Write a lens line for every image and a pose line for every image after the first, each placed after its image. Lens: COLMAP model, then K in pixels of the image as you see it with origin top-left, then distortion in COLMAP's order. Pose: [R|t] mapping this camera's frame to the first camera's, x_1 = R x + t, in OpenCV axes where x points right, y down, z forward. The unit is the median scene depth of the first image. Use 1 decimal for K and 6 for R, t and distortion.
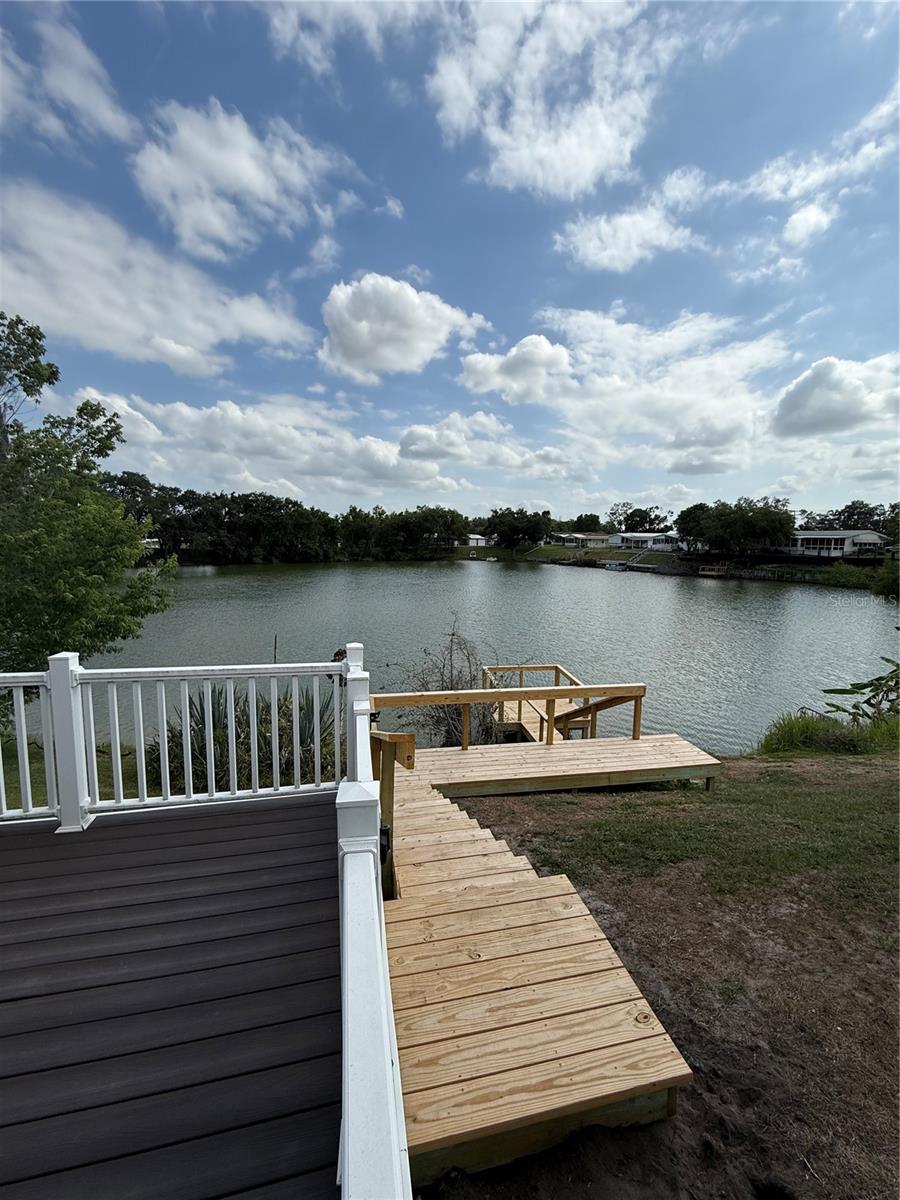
lens RADIAL K [[478.1, 0, 448.5], [0, 478.1, 599.4], [0, 0, 1]] dist [-0.005611, 0.000697]
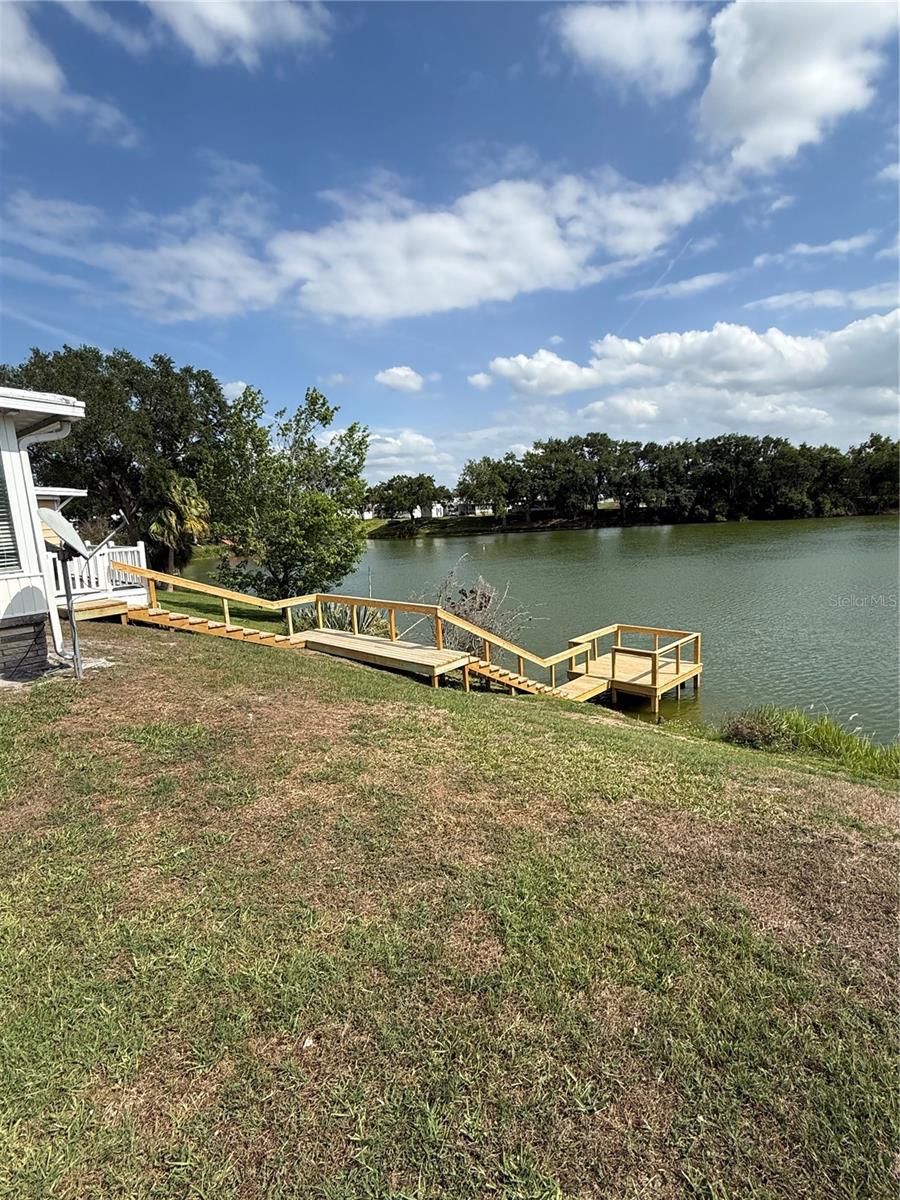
lens RADIAL K [[594.2, 0, 450.8], [0, 594.2, 596.9], [0, 0, 1]] dist [0.005069, -0.003926]
pose [[0.582051, 0.082142, -0.808993, 0.240928], [-0.041764, 0.996592, 0.071142, 0.003073], [0.812079, -0.007621, 0.583498, 0.009518]]
